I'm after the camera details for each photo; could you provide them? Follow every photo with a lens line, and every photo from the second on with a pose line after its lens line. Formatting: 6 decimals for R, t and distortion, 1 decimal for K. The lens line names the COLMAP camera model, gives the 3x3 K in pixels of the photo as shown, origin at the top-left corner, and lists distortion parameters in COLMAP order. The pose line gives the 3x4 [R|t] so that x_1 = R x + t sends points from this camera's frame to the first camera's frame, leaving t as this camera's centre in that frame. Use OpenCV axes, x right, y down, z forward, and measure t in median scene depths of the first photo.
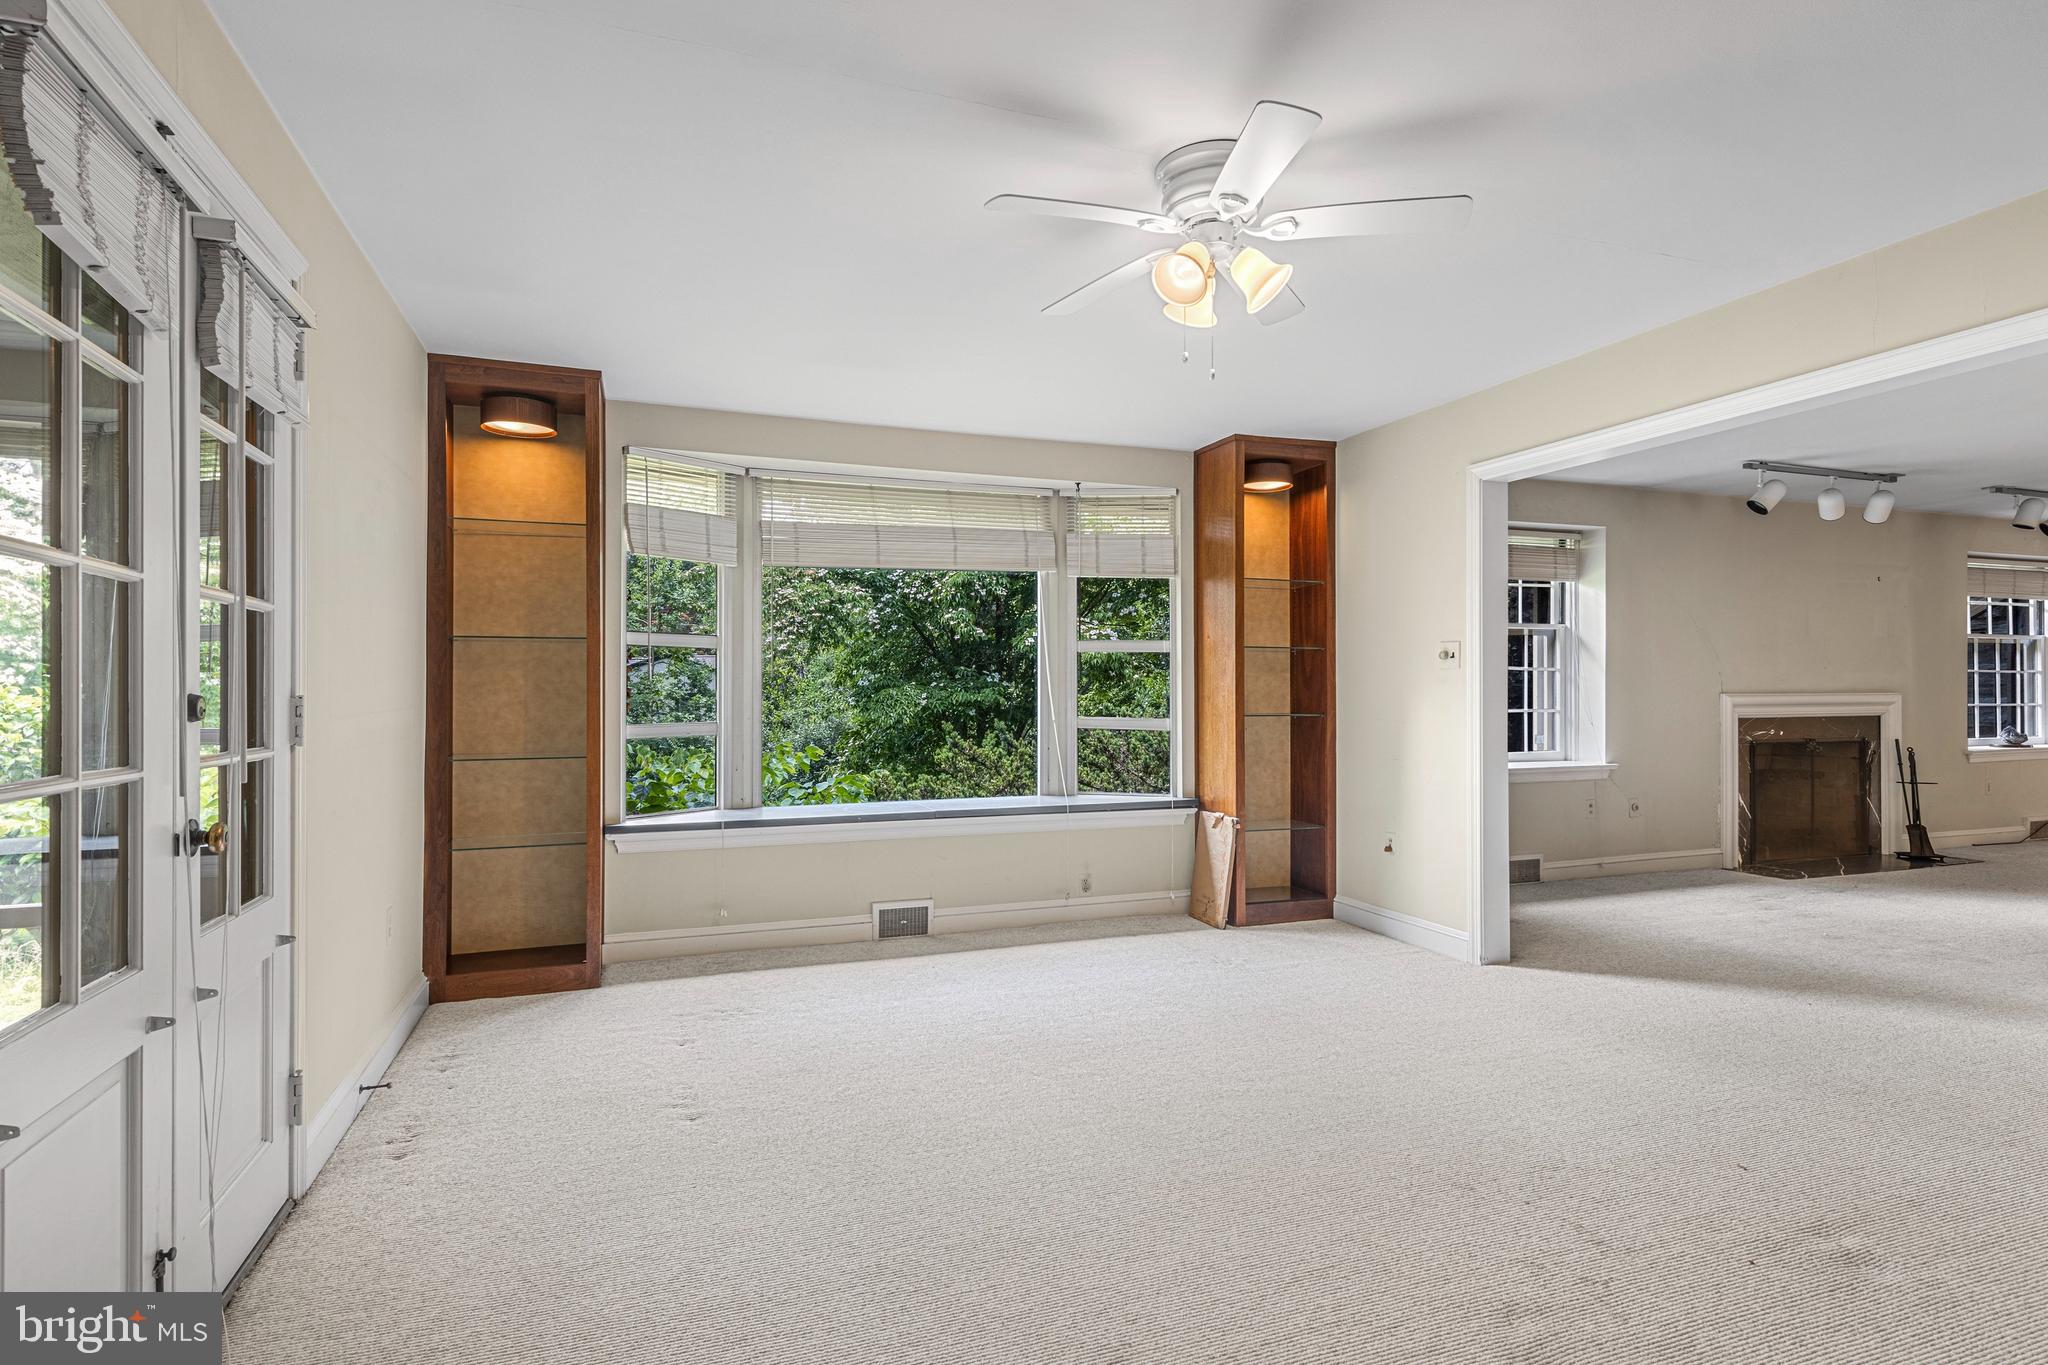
lens RADIAL K [[1047.0, 0, 1025.4], [0, 1047.0, 685.0], [0, 0, 1]] dist [0.012633, -0.003312]
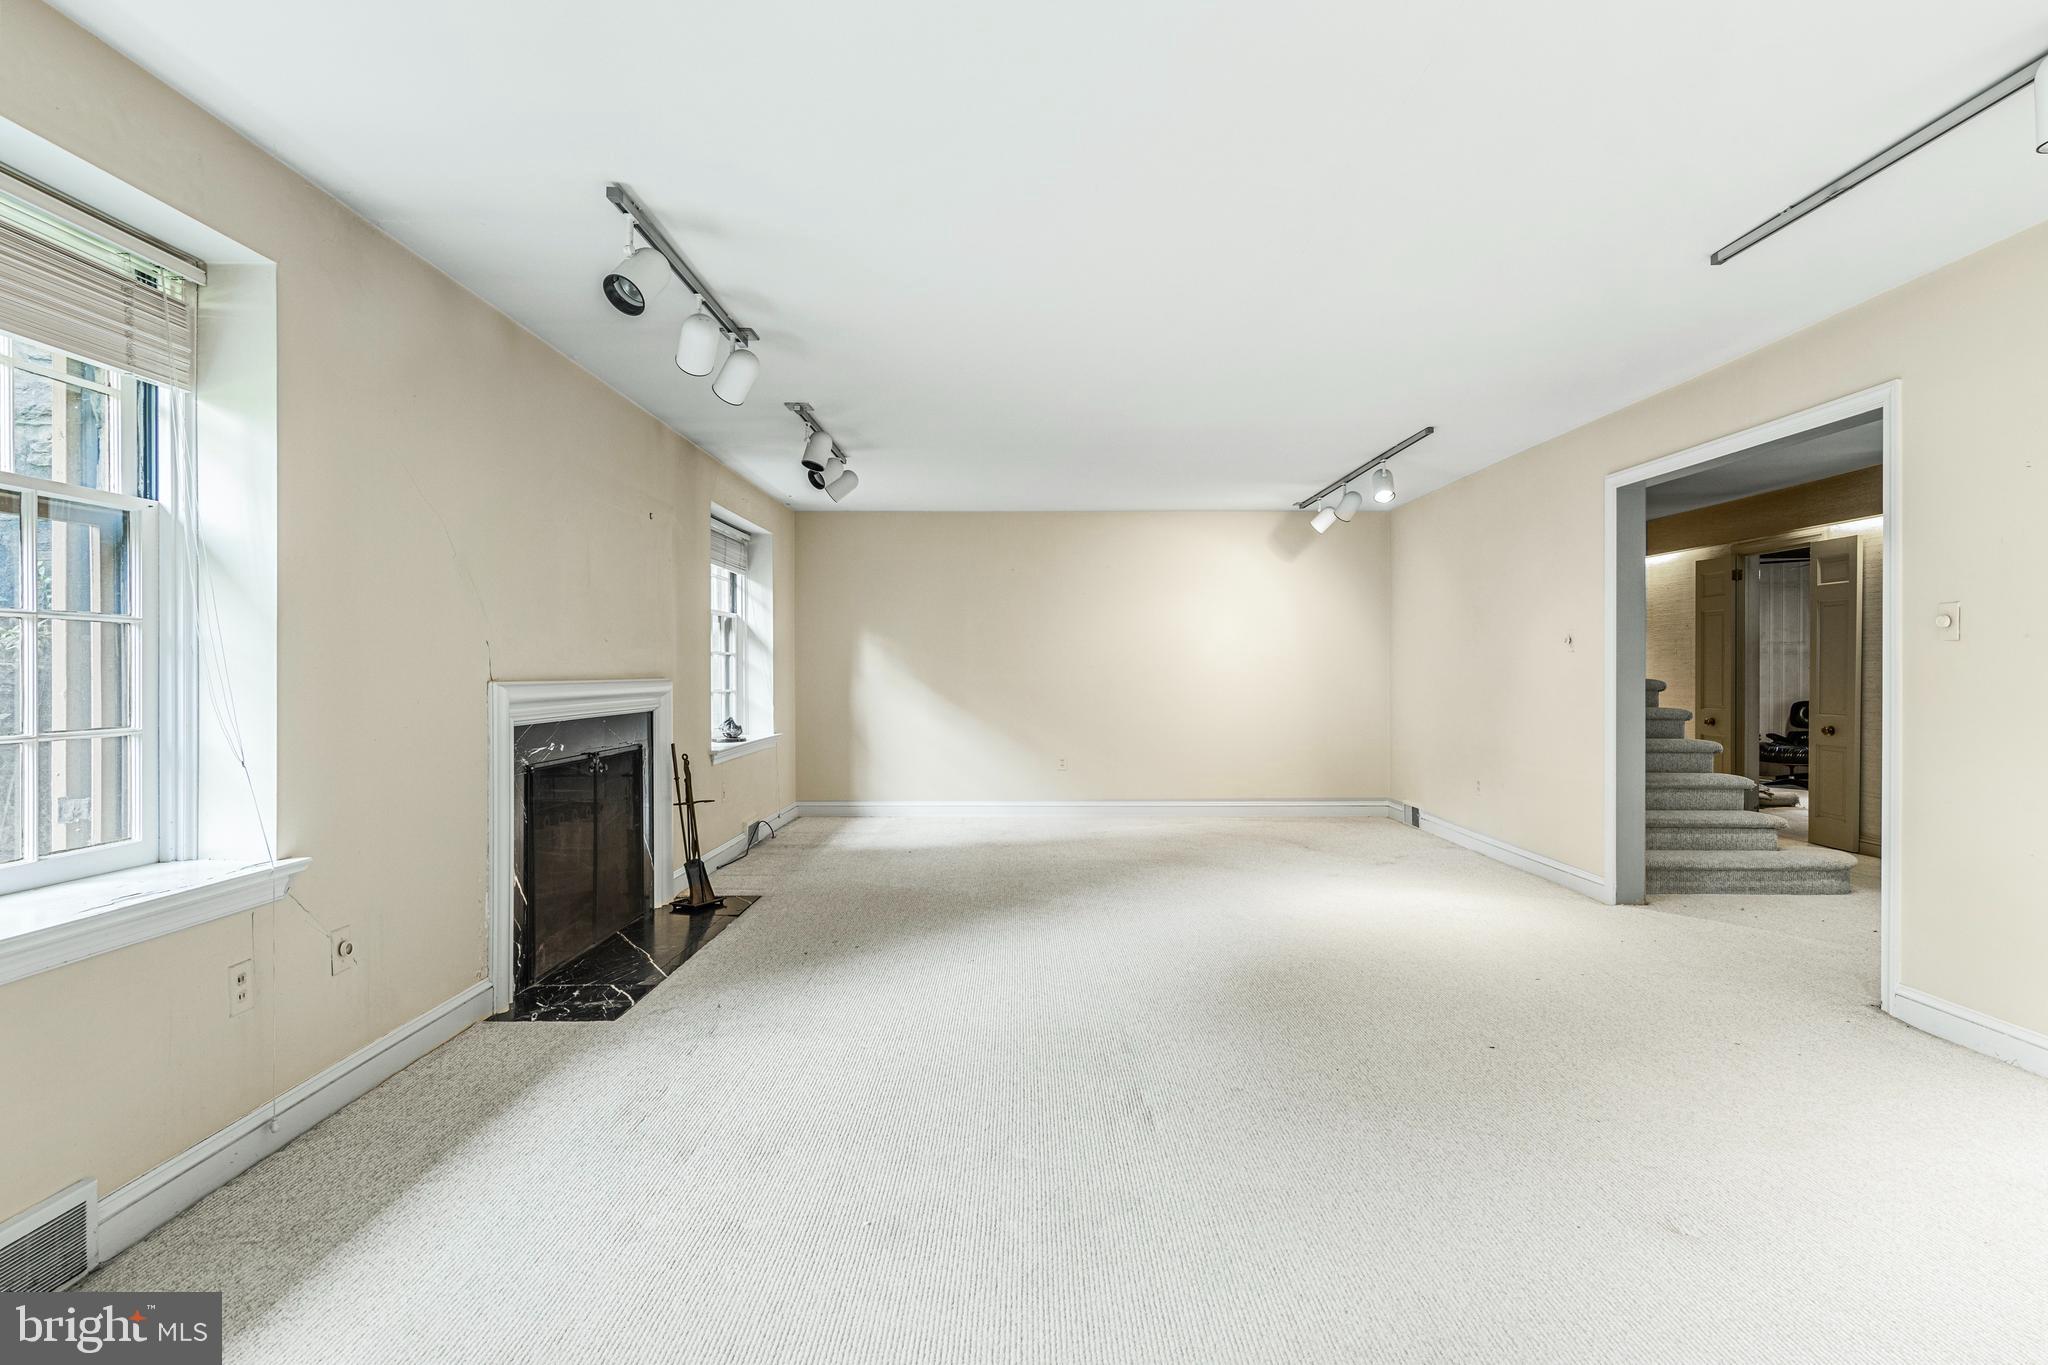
lens RADIAL K [[1047.0, 0, 1022.6], [0, 1047.0, 677.1], [0, 0, 1]] dist [0.012633, -0.003312]
pose [[0.352059, -0.004446, 0.935967, 0.262837], [0.001389, 0.999990, 0.004228, 0.004060], [-0.935977, -0.000188, 0.352062, 0.562678]]
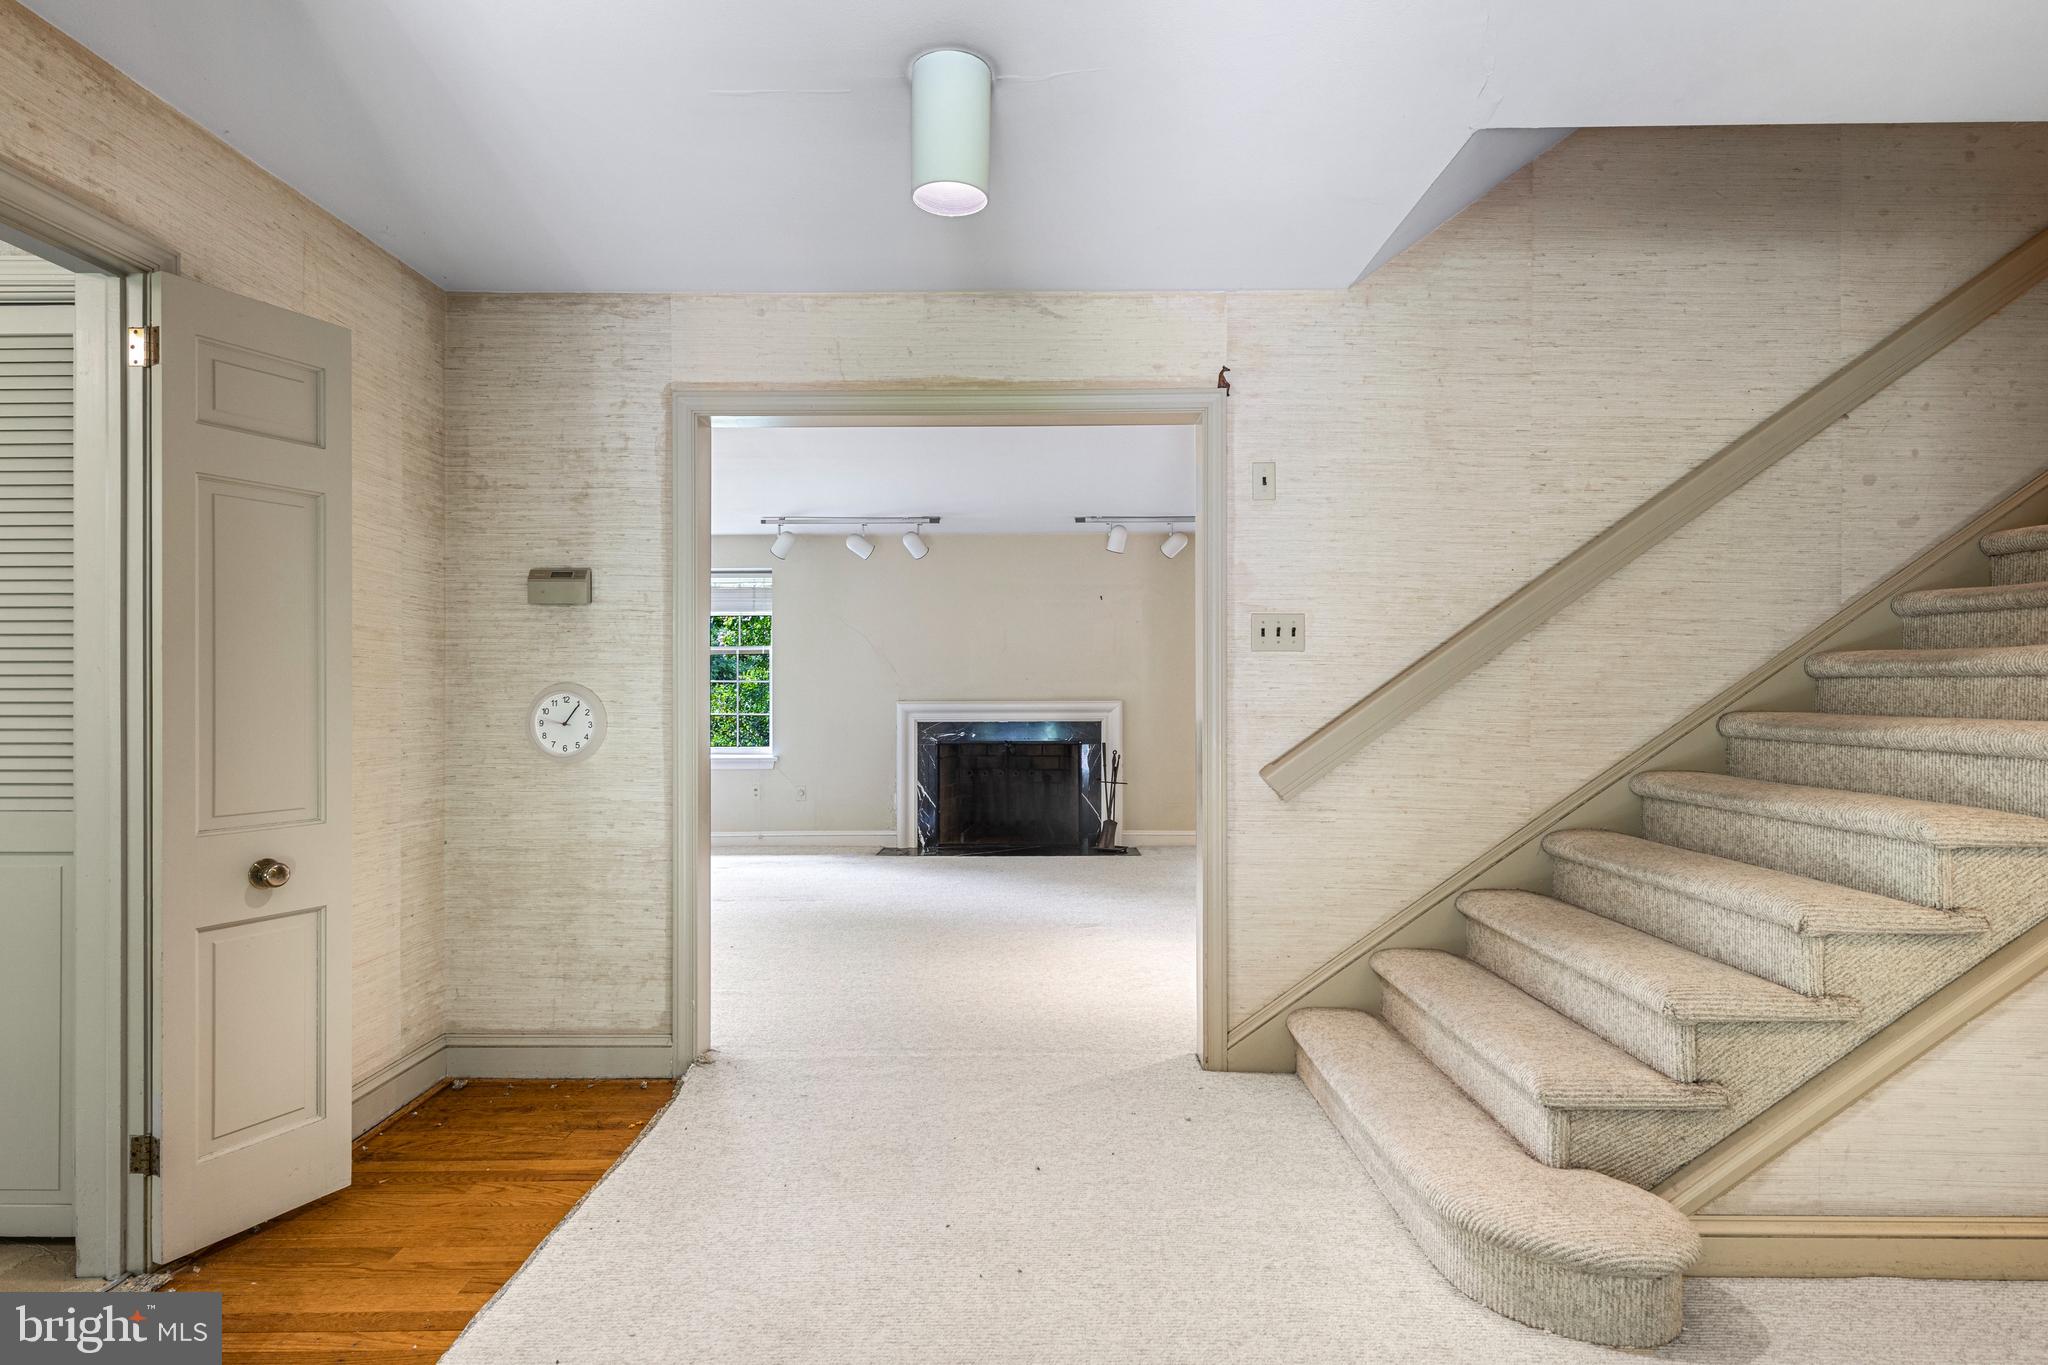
lens RADIAL K [[1047.0, 0, 1012.8], [0, 1047.0, 689.5], [0, 0, 1]] dist [0.012633, -0.003312]
pose [[0.931866, -0.003245, -0.362788, 1.205691], [0.001716, 0.999988, -0.004538, 0.000408], [0.362798, 0.003606, 0.931861, -0.060043]]
